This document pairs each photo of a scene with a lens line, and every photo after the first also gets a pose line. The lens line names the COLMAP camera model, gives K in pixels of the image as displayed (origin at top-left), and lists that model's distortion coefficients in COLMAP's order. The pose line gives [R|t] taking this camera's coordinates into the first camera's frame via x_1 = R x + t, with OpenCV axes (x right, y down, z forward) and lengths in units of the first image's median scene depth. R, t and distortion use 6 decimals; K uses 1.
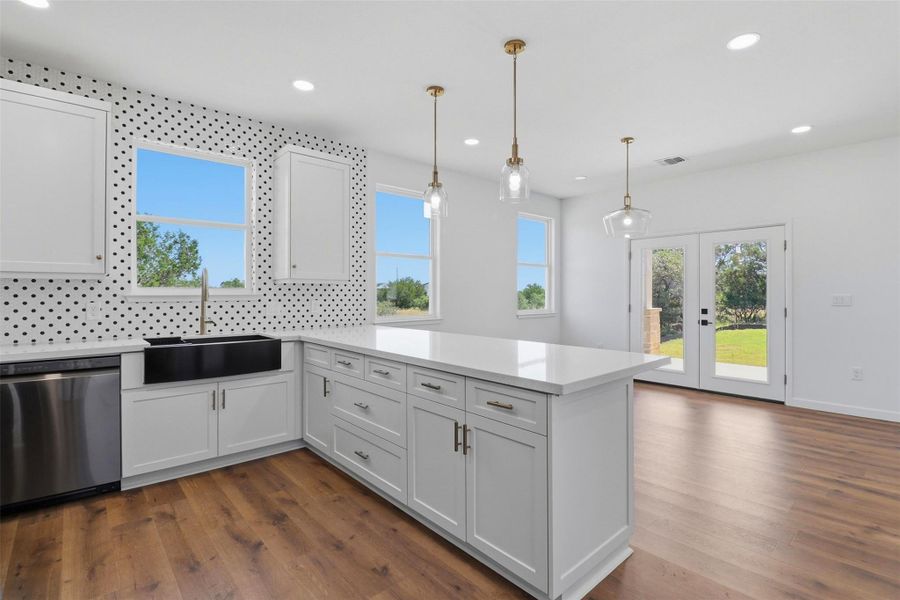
lens RADIAL K [[426.8, 0, 454.0], [0, 426.8, 291.1], [0, 0, 1]] dist [0.012825, -0.020125]
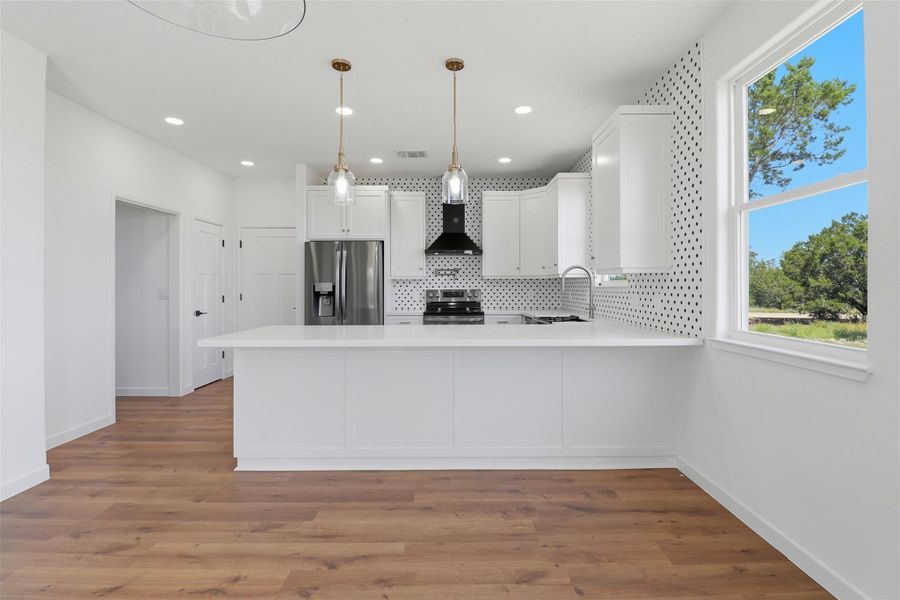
lens RADIAL K [[405.0, 0, 460.8], [0, 405.0, 289.3], [0, 0, 1]] dist [-0.002409, -0.000156]
pose [[-0.653376, 0.007115, -0.757001, 0.606461], [0.006055, 0.999973, 0.004172, 0.010620], [0.757010, -0.001857, -0.653401, 1.592871]]
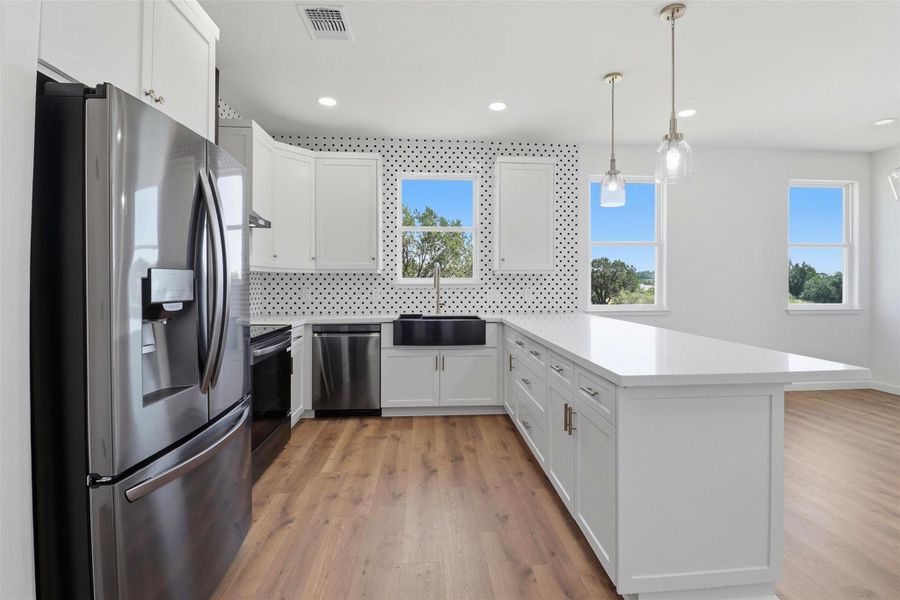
lens RADIAL K [[421.8, 0, 456.6], [0, 421.8, 283.2], [0, 0, 1]] dist [0.000089, -0.000155]
pose [[0.791763, 0.000805, -0.610828, 0.271062], [0.002900, 0.999983, 0.005076, 0.001056], [0.610822, -0.005791, 0.791747, 0.003904]]
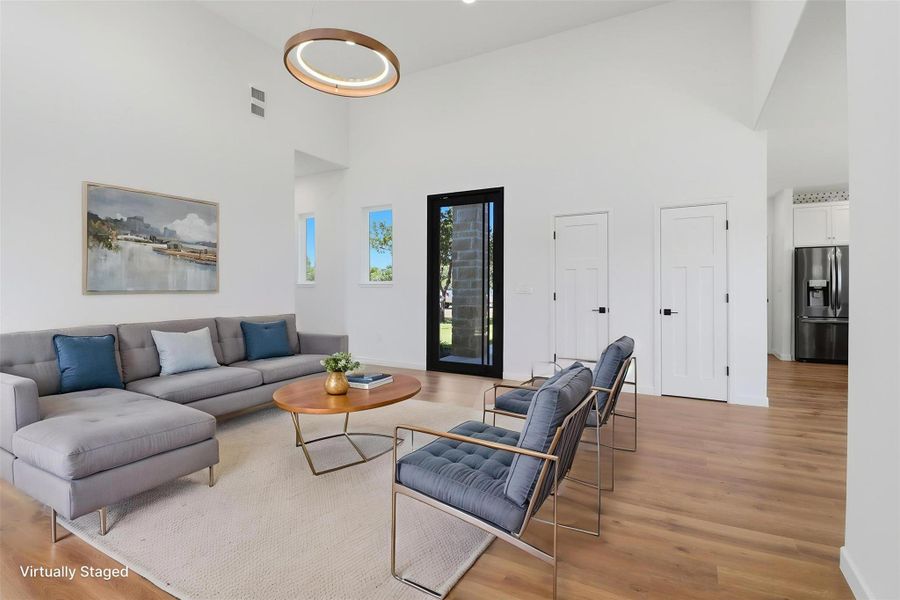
lens RADIAL K [[431.2, 0, 453.7], [0, 431.2, 293.4], [0, 0, 1]] dist [-0.021899, -0.001005]
pose [[-0.943112, 0.001876, -0.332470, 2.150221], [0.001832, 0.999998, 0.000445, 0.049541], [0.332470, -0.000190, -0.943114, 1.542534]]
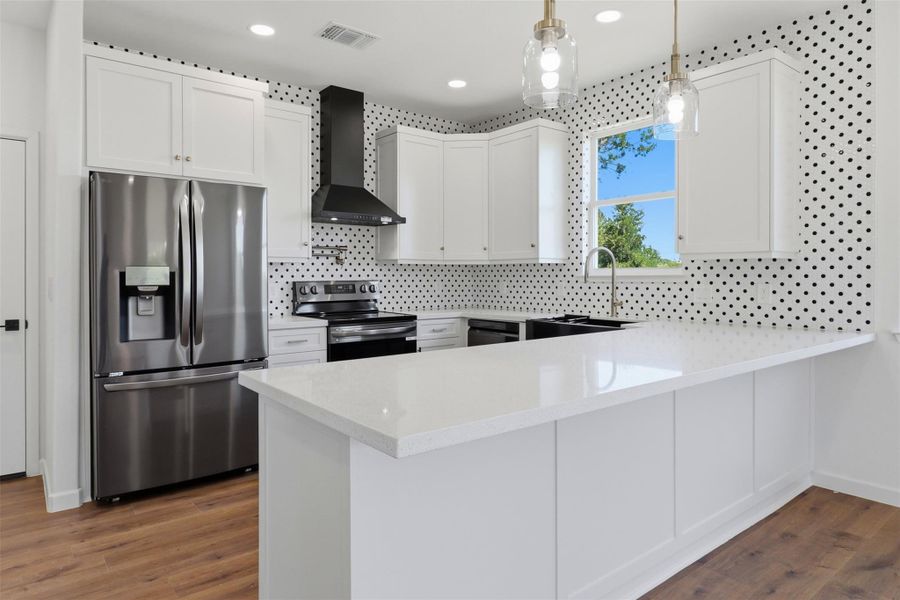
lens RADIAL K [[541.2, 0, 452.5], [0, 541.2, 278.3], [0, 0, 1]] dist [0.002670, -0.000668]
pose [[-0.054406, 0.004154, -0.998510, 0.687230], [0.006690, 0.999970, 0.003796, 0.008929], [0.998496, -0.006473, -0.054432, 0.755261]]
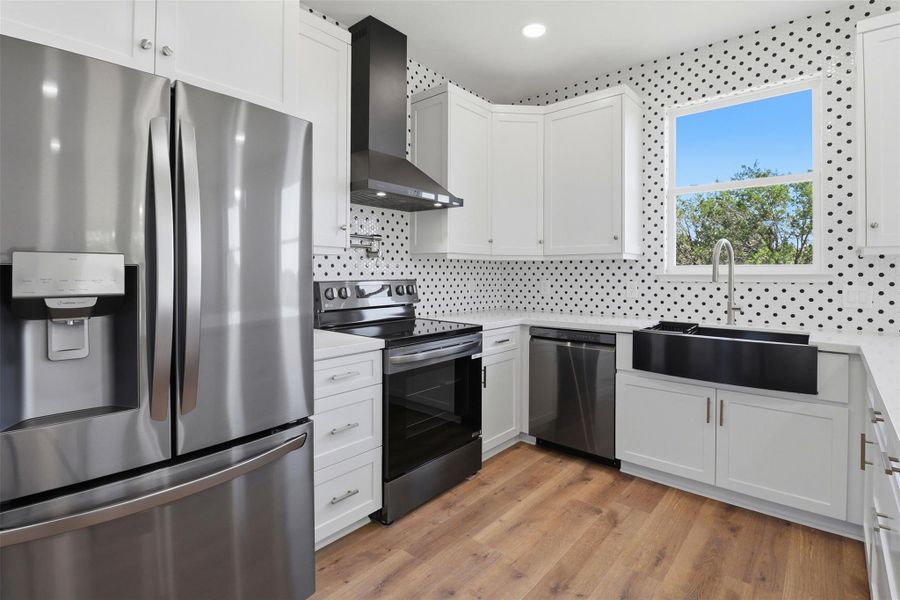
lens RADIAL K [[429.1, 0, 457.2], [0, 429.1, 272.5], [0, 0, 1]] dist [-0.001122, -0.013909]
pose [[0.131894, -0.001012, -0.991263, 0.136327], [0.003863, 0.999992, -0.000507, 0.004505], [0.991256, -0.003762, 0.131897, 0.425192]]
